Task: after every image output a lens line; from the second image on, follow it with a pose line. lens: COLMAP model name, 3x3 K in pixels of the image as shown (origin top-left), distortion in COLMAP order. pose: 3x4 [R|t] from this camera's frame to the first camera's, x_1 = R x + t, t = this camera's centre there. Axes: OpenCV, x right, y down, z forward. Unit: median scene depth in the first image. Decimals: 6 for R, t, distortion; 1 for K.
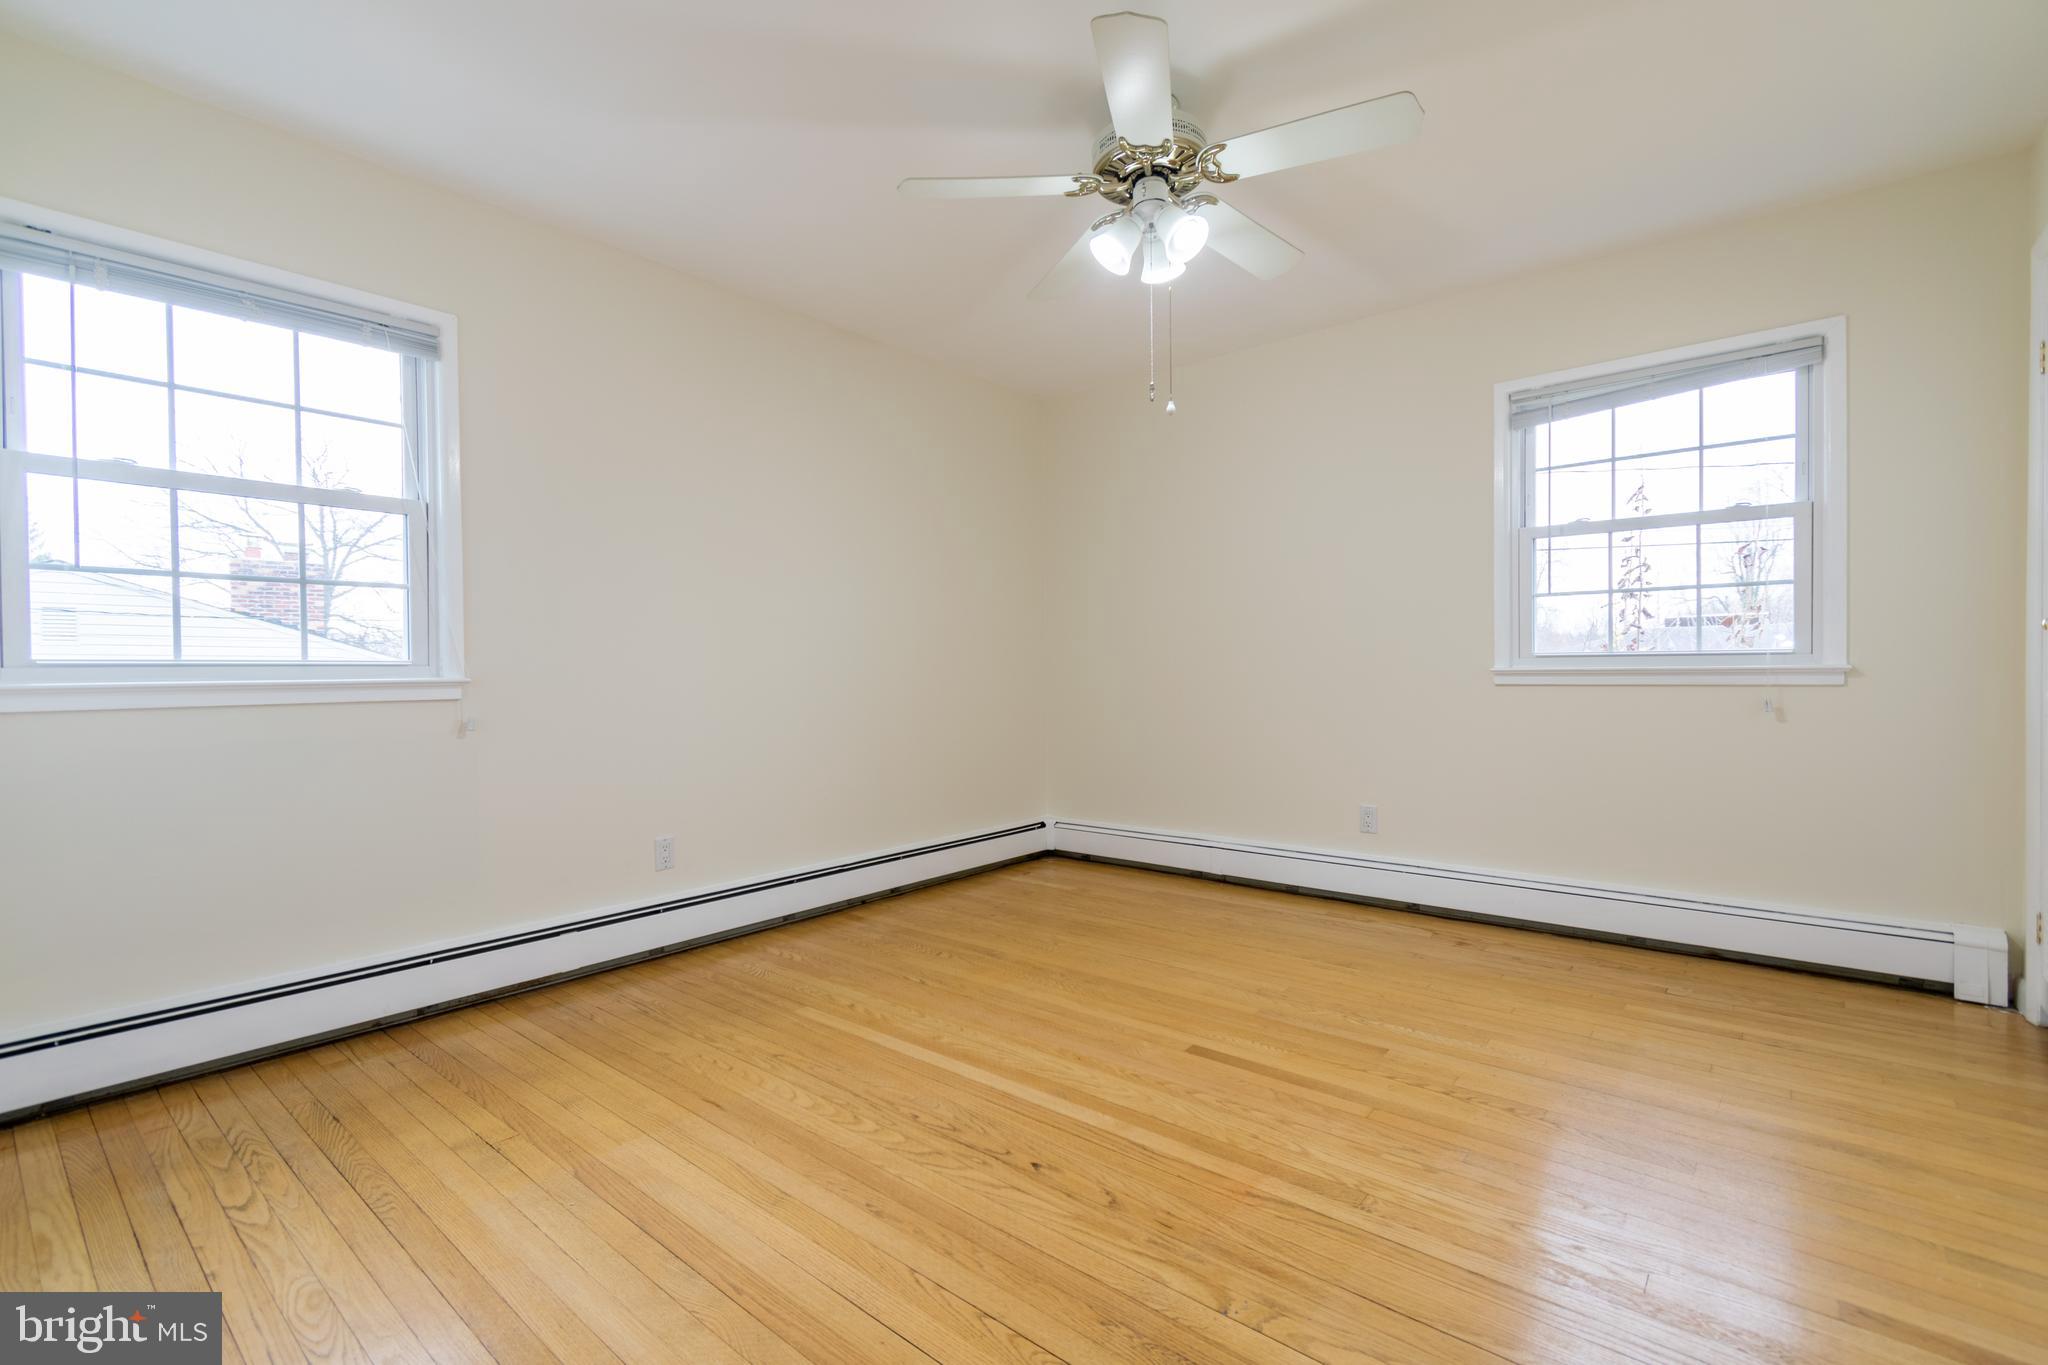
lens RADIAL K [[907.5, 0, 1023.0], [0, 907.5, 679.7], [0, 0, 1]] dist [0.003243, 0.000037]
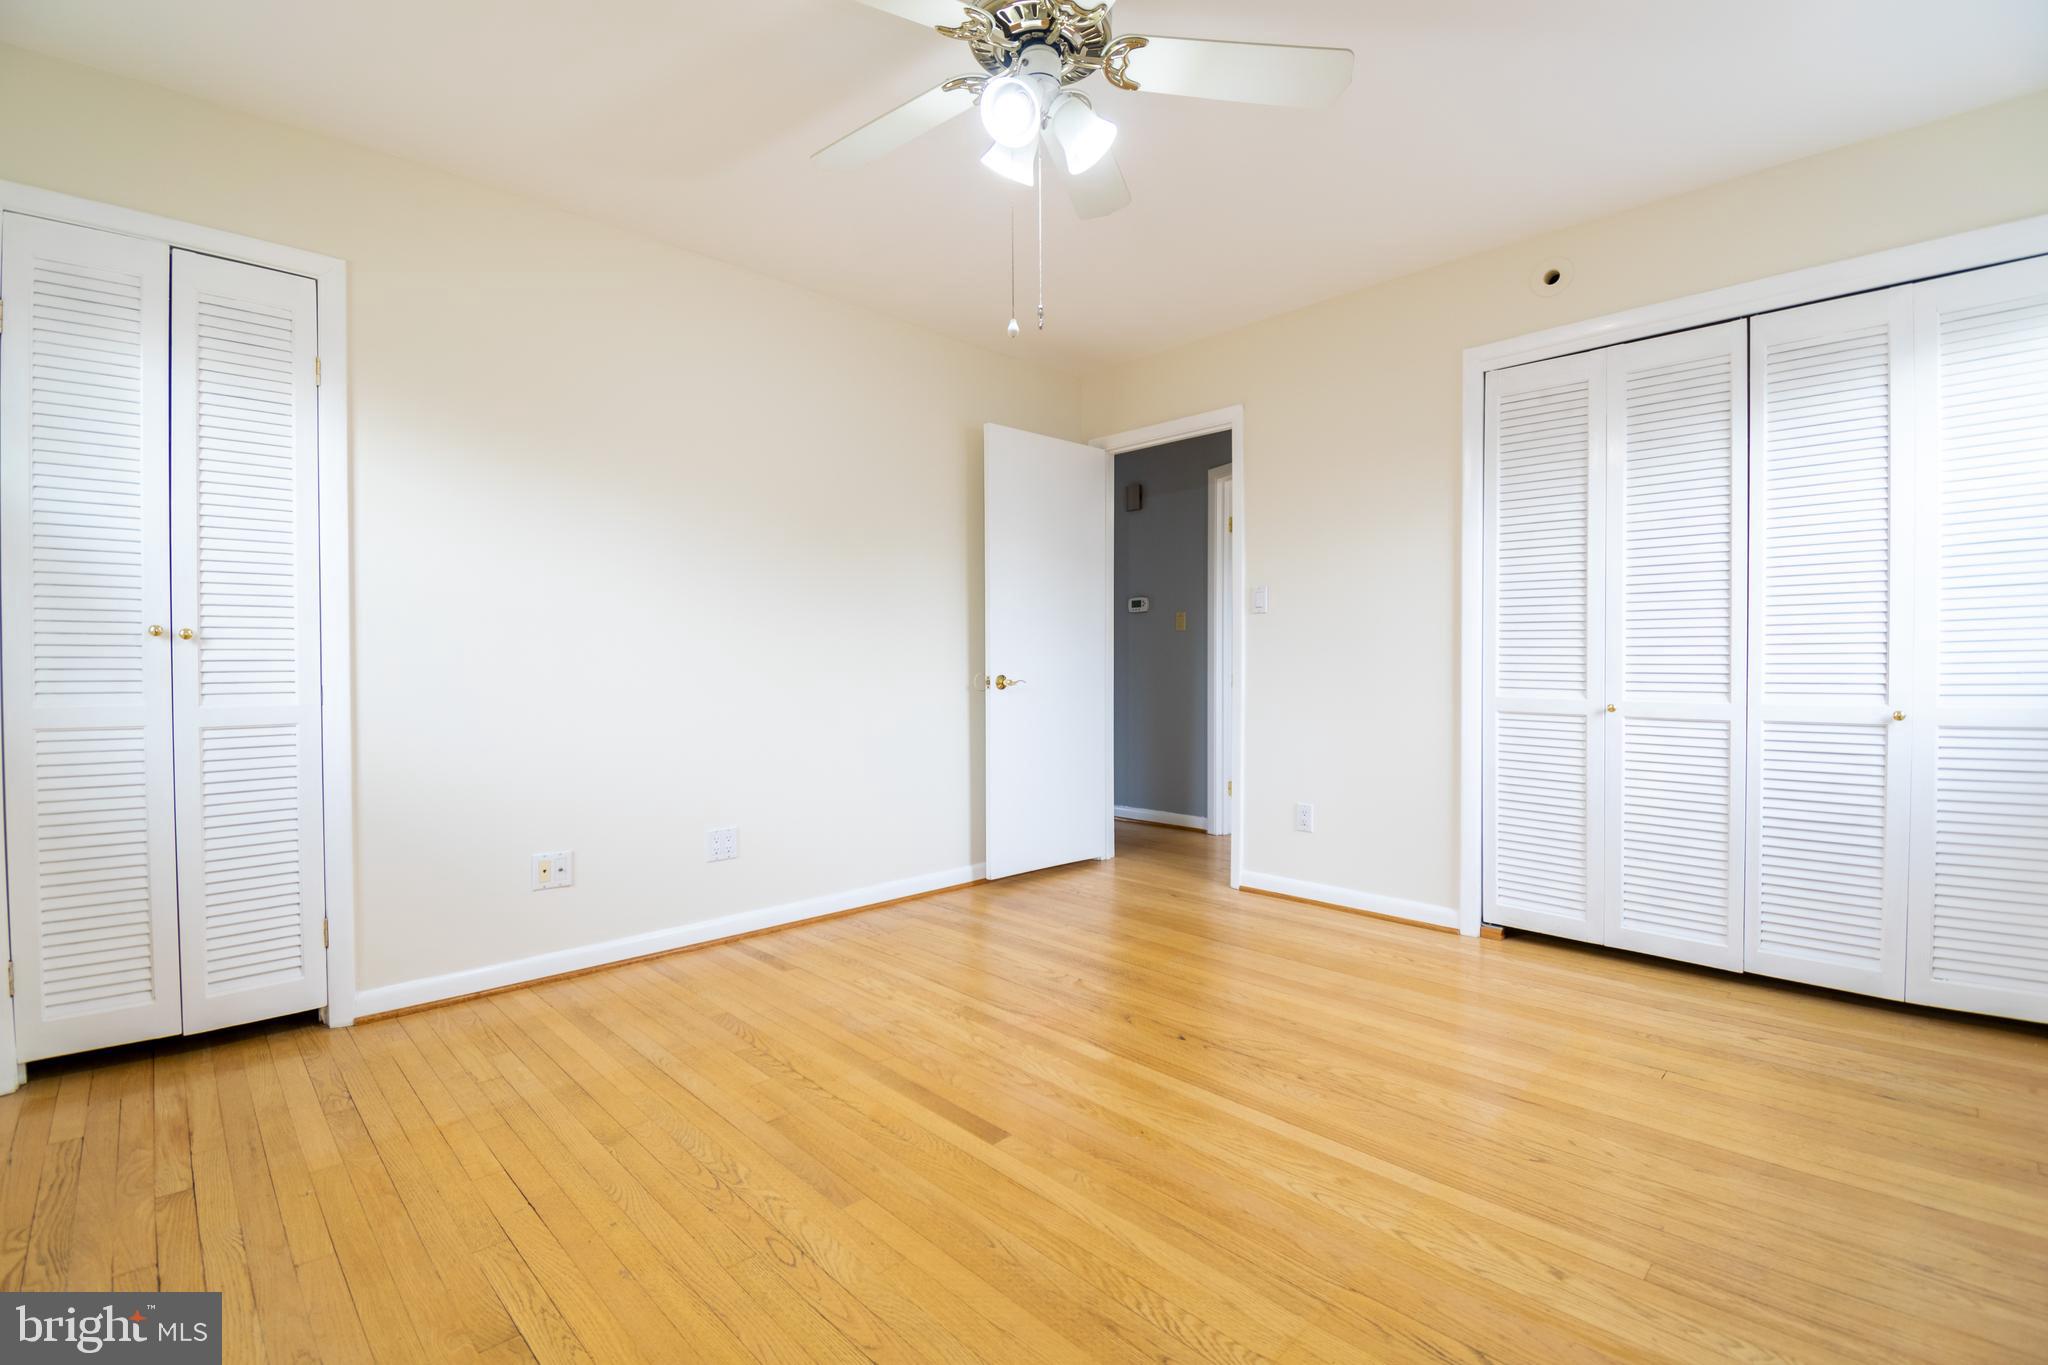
lens RADIAL K [[899.8, 0, 1037.2], [0, 899.8, 681.7], [0, 0, 1]] dist [0.003417, -0.005679]
pose [[-0.995984, 0.013284, 0.088543, 0.068800], [0.015470, 0.999591, 0.024052, -0.011791], [-0.088187, 0.025325, -0.995782, 1.575765]]
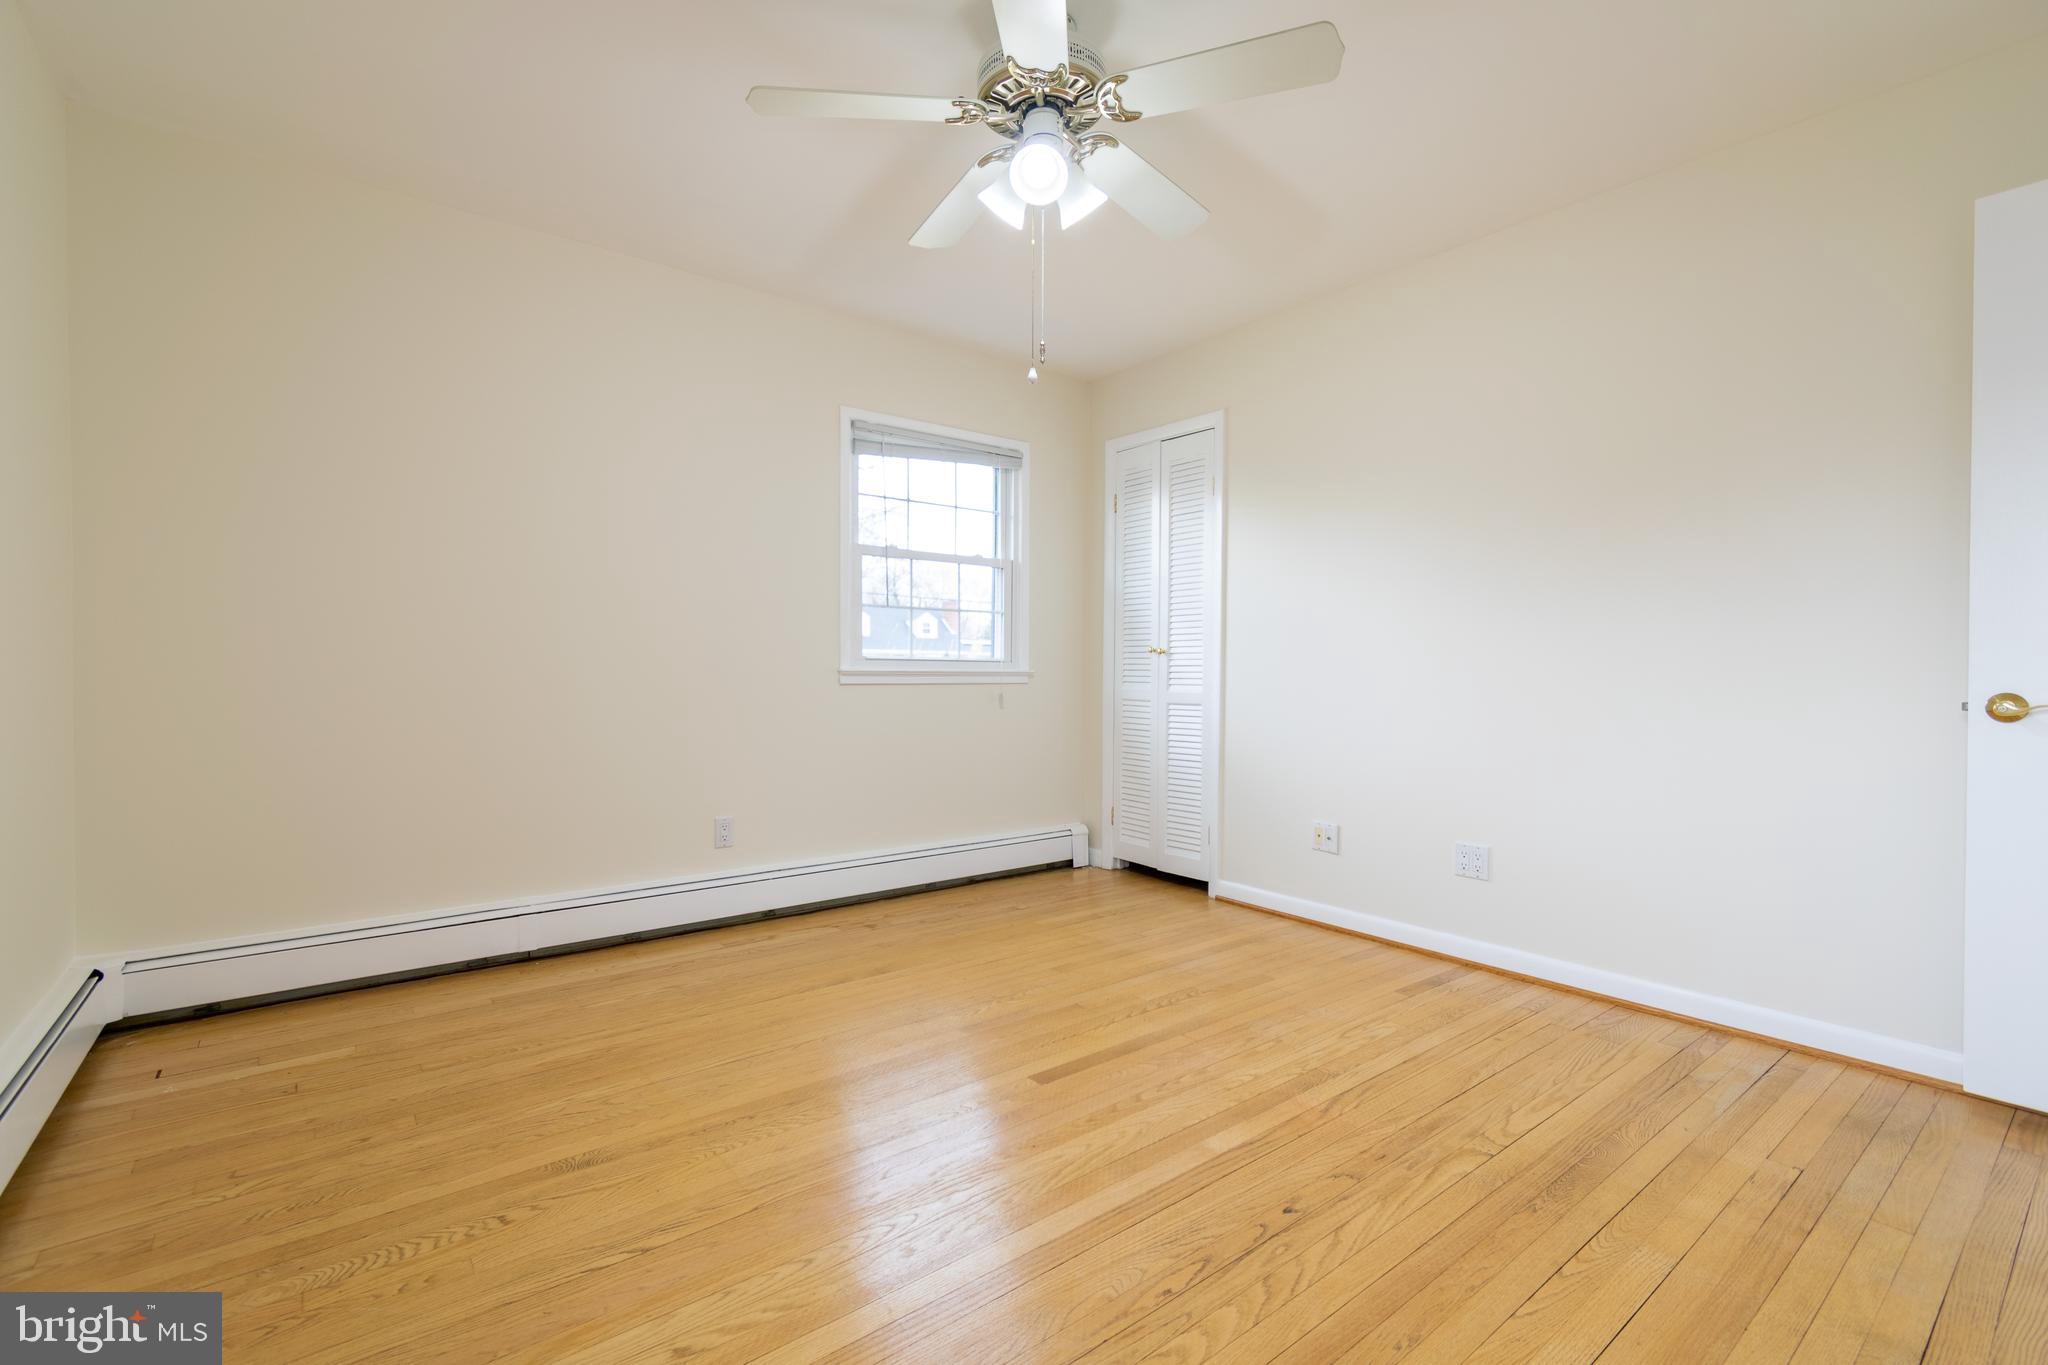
lens RADIAL K [[907.5, 0, 1023.0], [0, 907.5, 679.7], [0, 0, 1]] dist [0.003243, 0.000037]
pose [[0.199192, 0.001283, 0.979960, -0.637211], [0.000120, 0.999999, -0.001334, 0.002258], [-0.979960, 0.000383, 0.199192, 0.737163]]
